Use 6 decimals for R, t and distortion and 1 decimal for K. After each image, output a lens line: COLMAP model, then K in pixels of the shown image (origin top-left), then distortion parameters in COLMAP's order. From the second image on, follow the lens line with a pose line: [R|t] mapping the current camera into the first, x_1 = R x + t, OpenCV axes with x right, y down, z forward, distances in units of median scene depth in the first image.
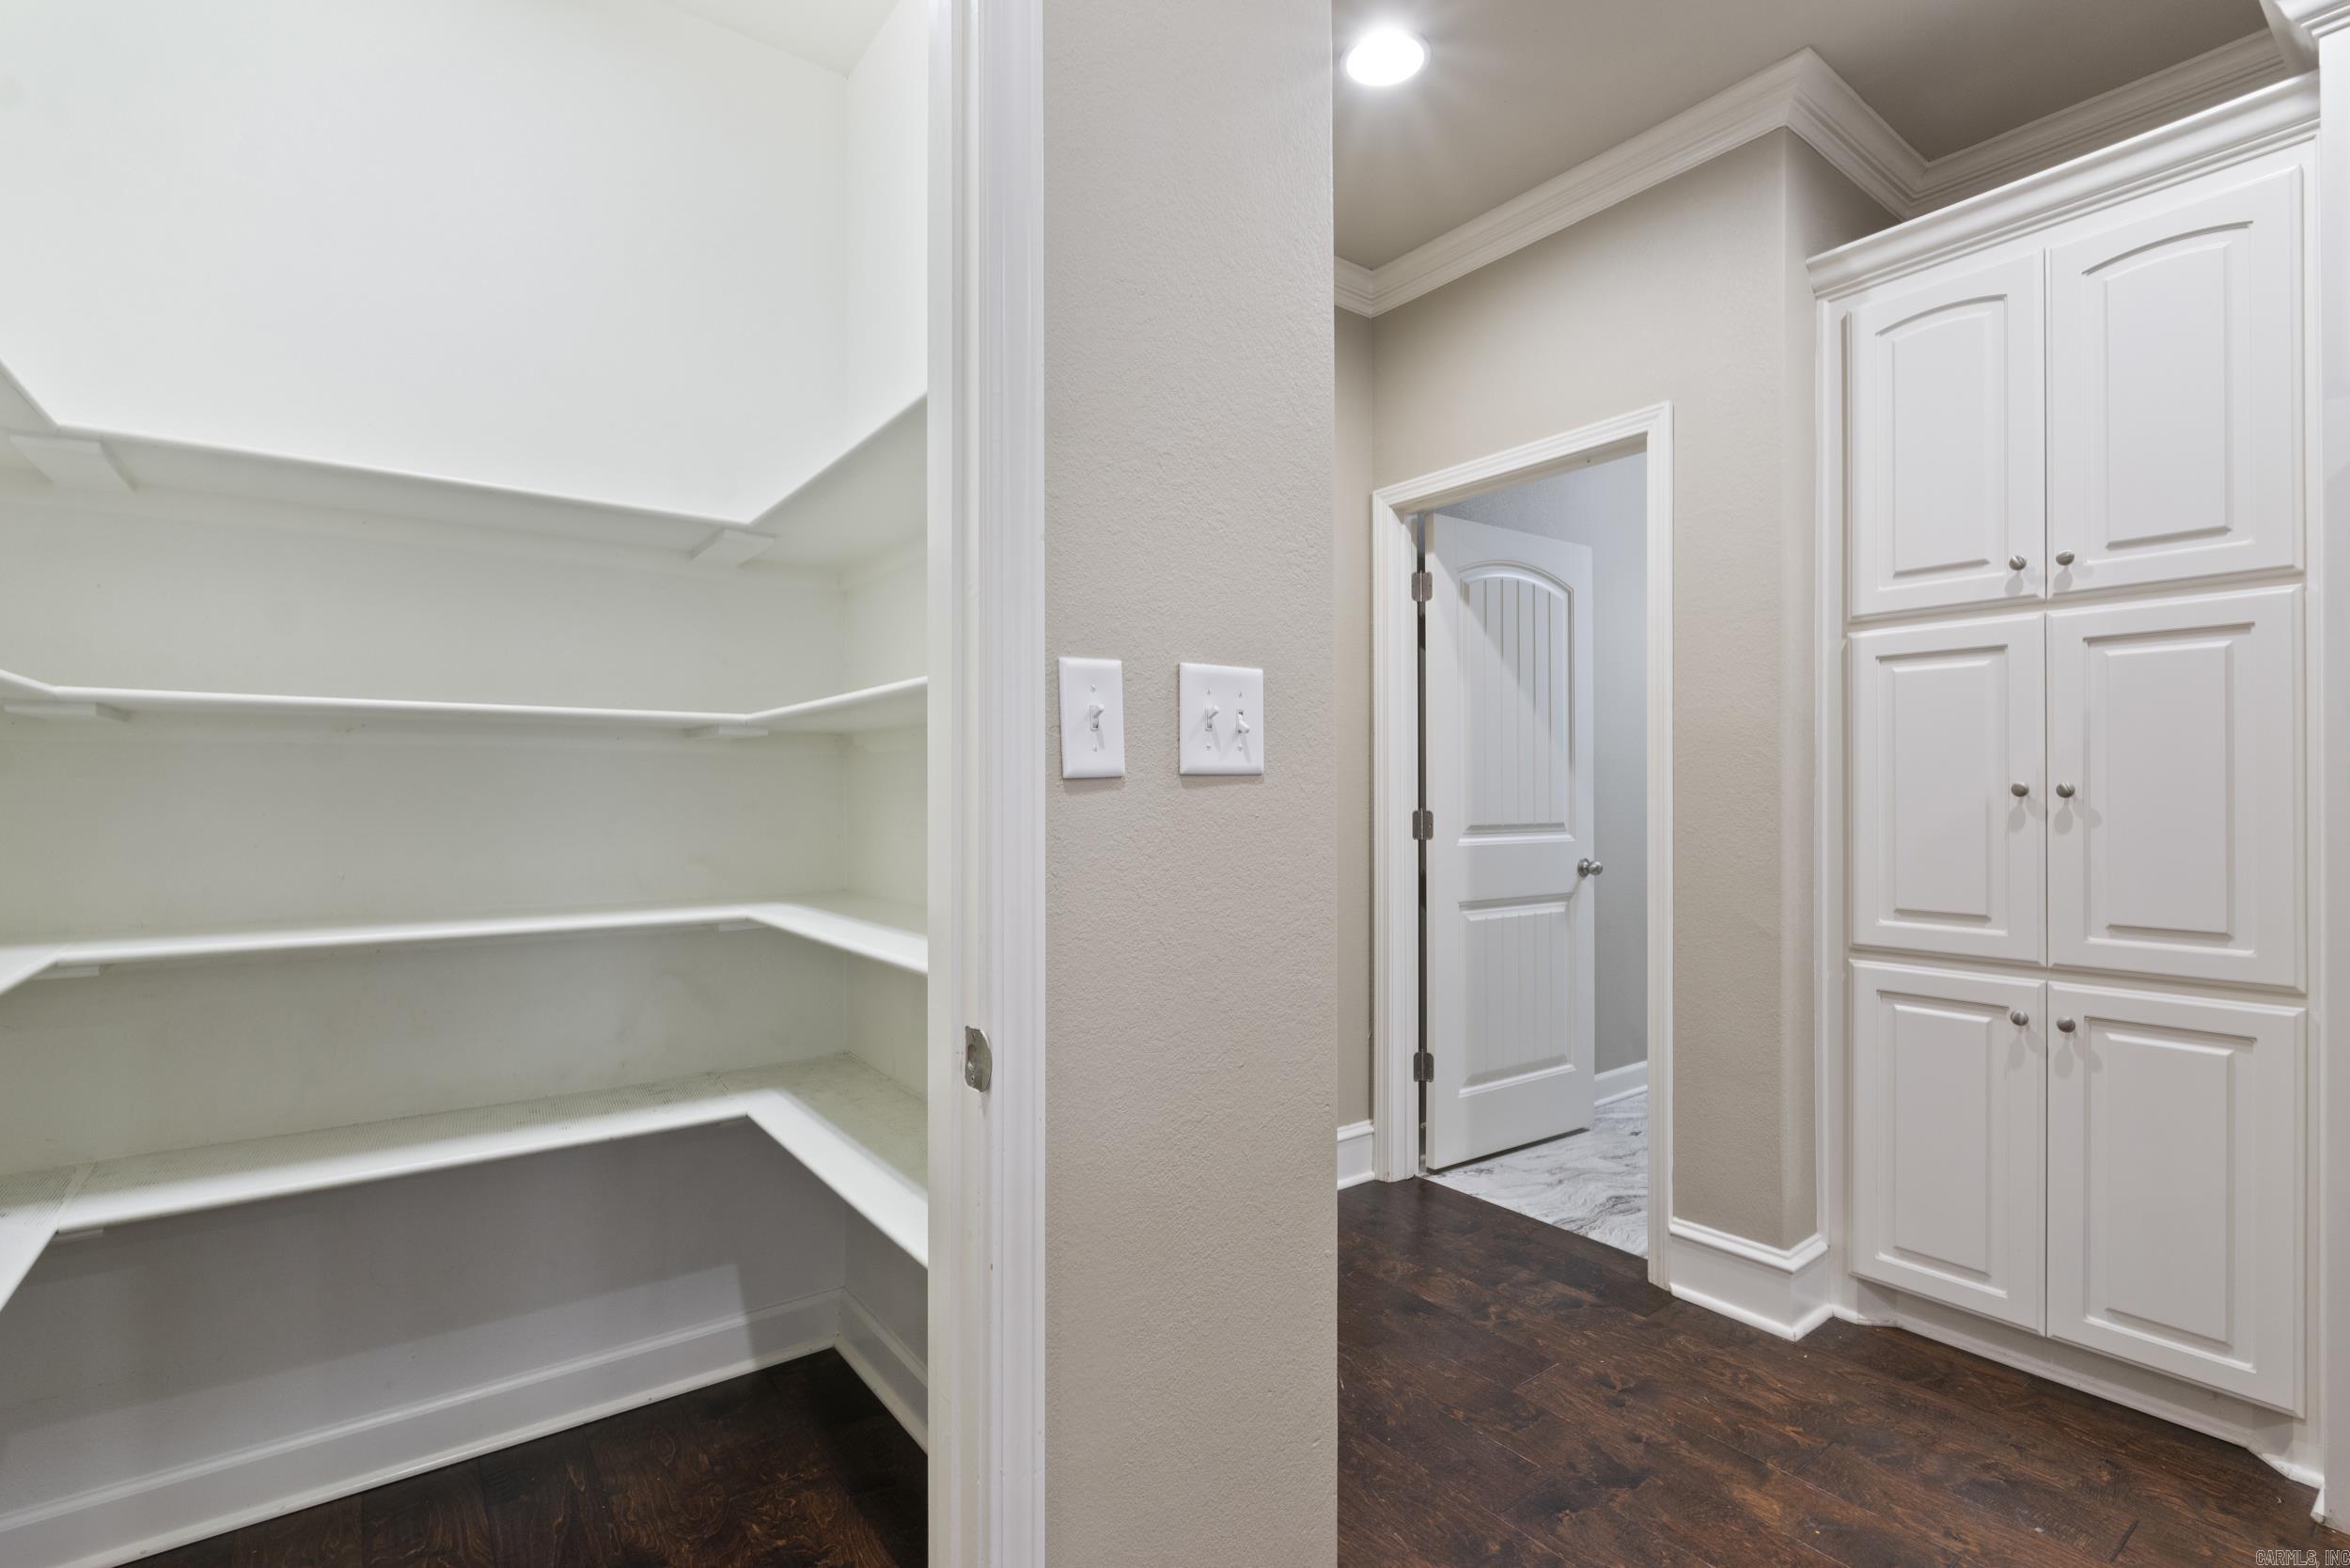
lens RADIAL K [[1081.6, 0, 1171.1], [0, 1081.6, 782.0], [0, 0, 1]] dist [-0.011208, 0.000211]
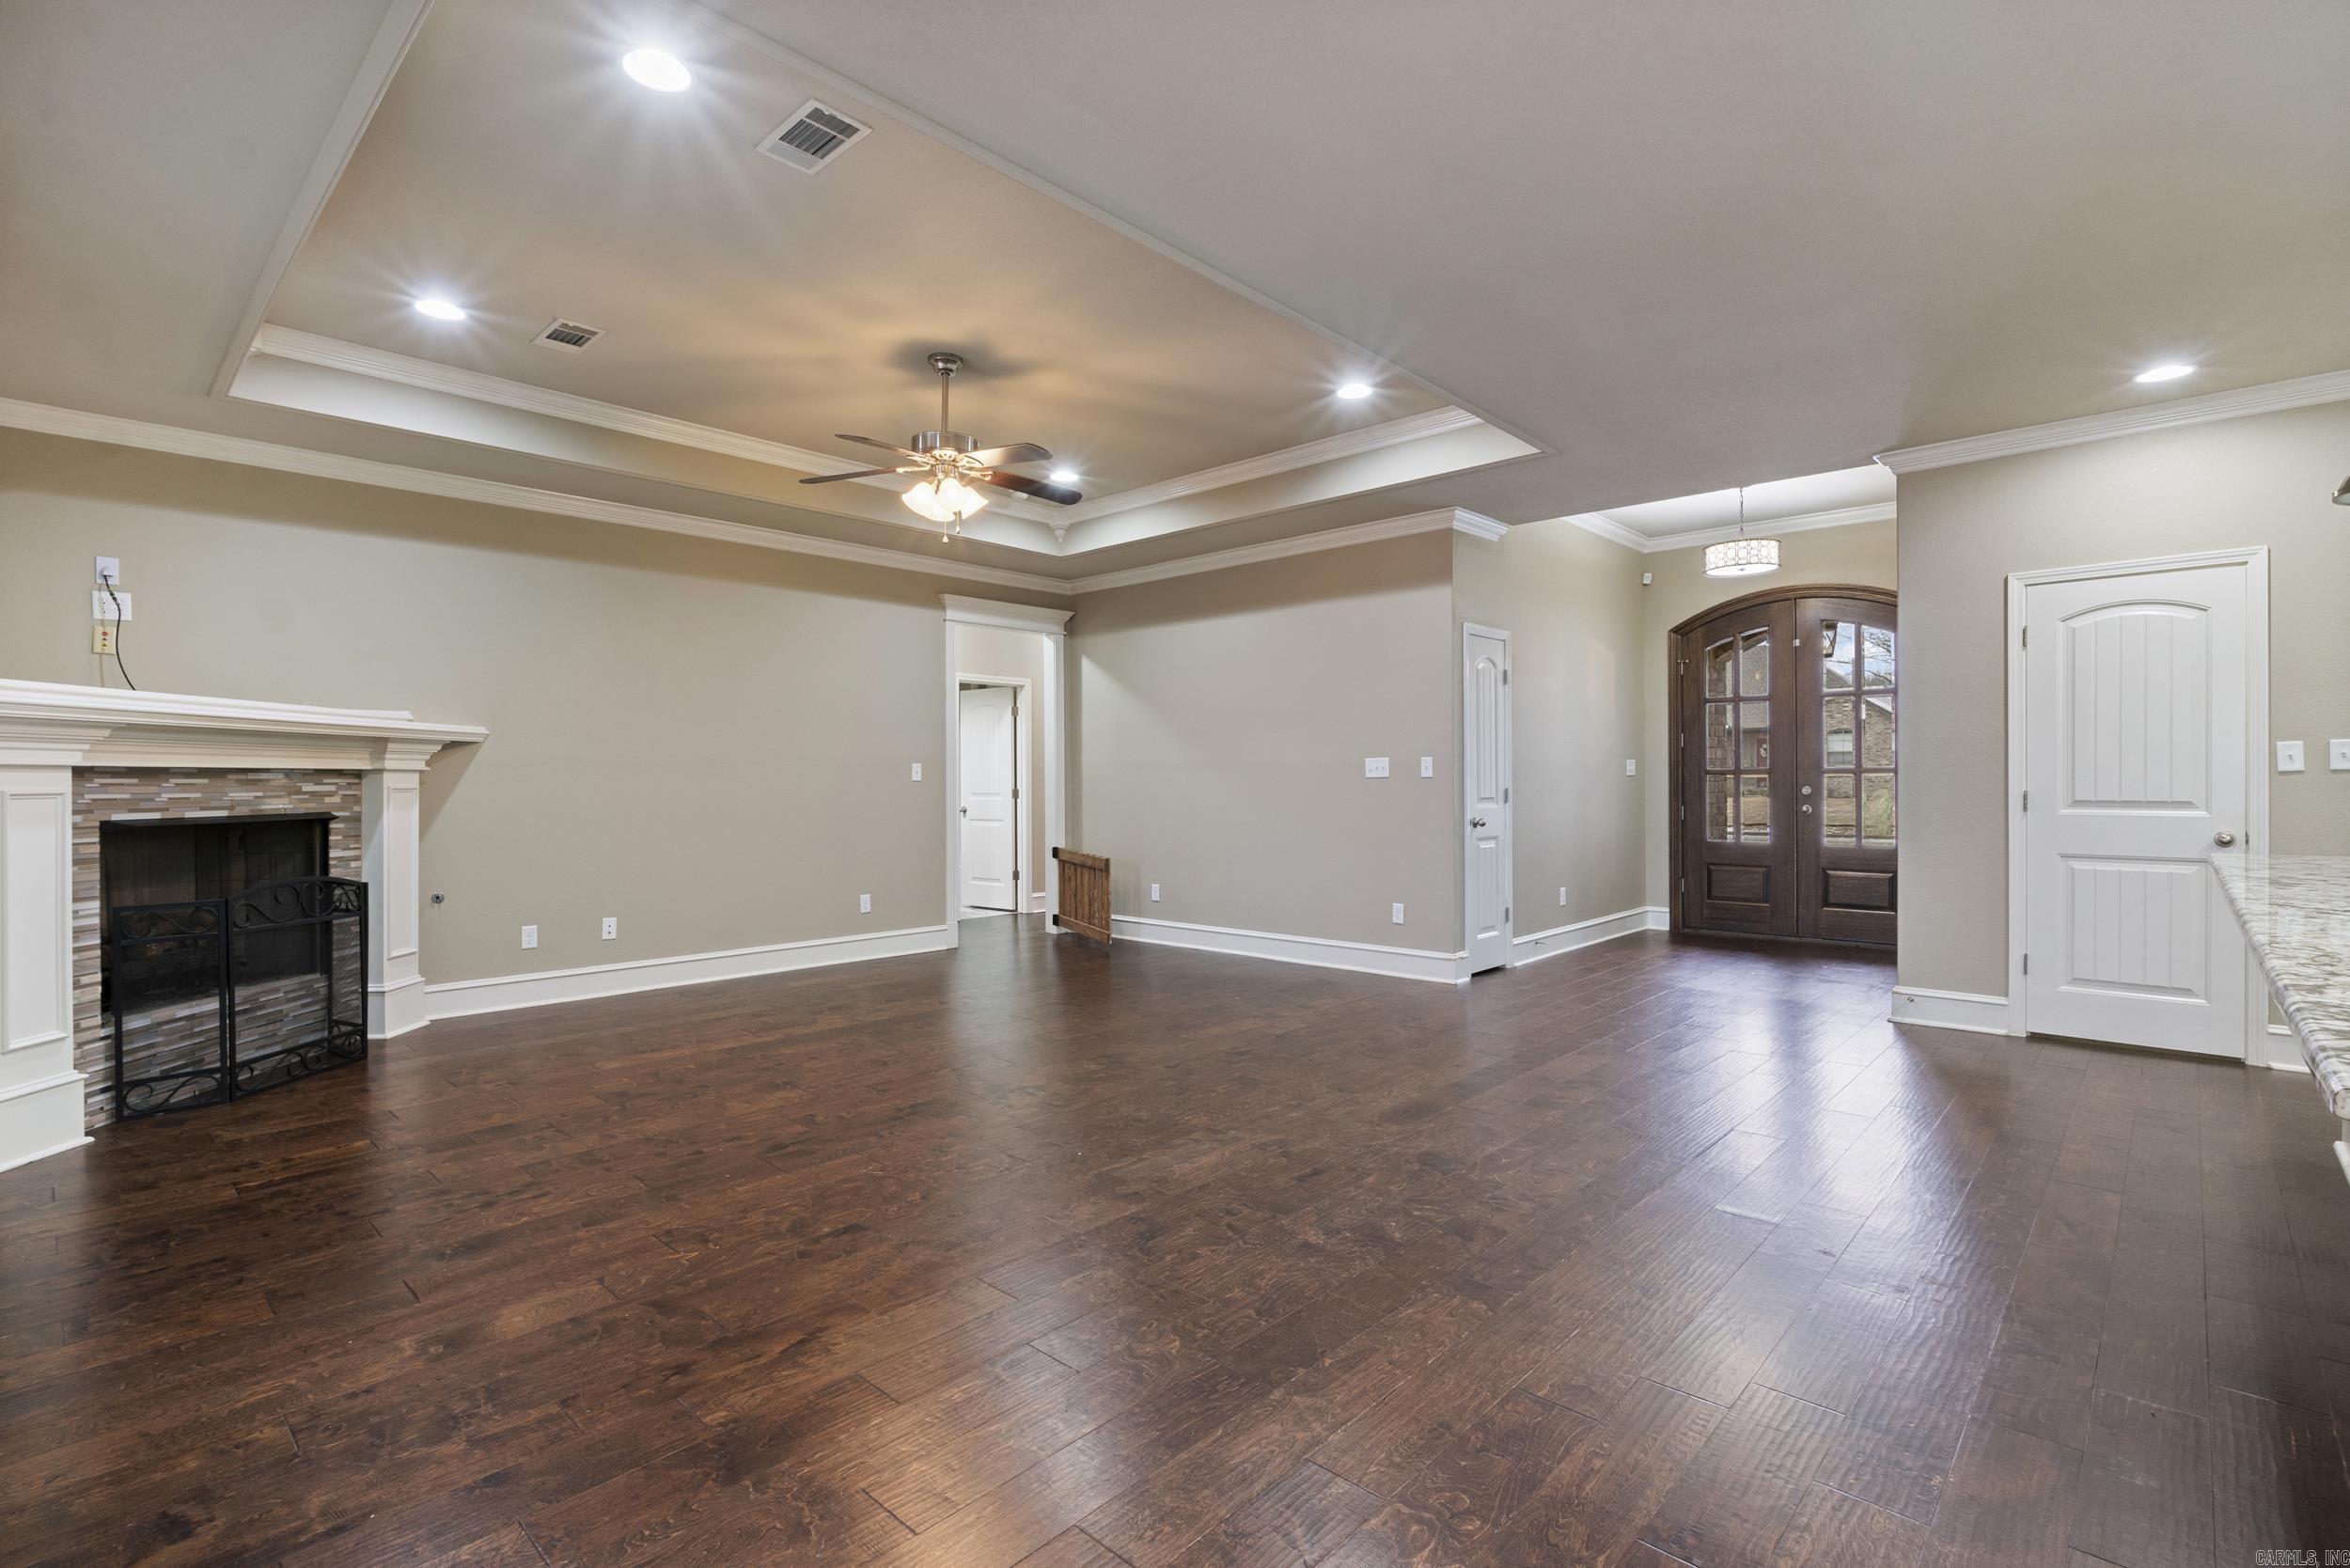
lens RADIAL K [[1081.6, 0, 1171.1], [0, 1081.6, 782.0], [0, 0, 1]] dist [-0.011208, 0.000211]
pose [[0.176802, -0.000624, -0.984246, 1.354334], [0.013485, 0.999907, 0.001789, -0.012681], [0.984154, -0.013589, 0.176794, -1.651094]]
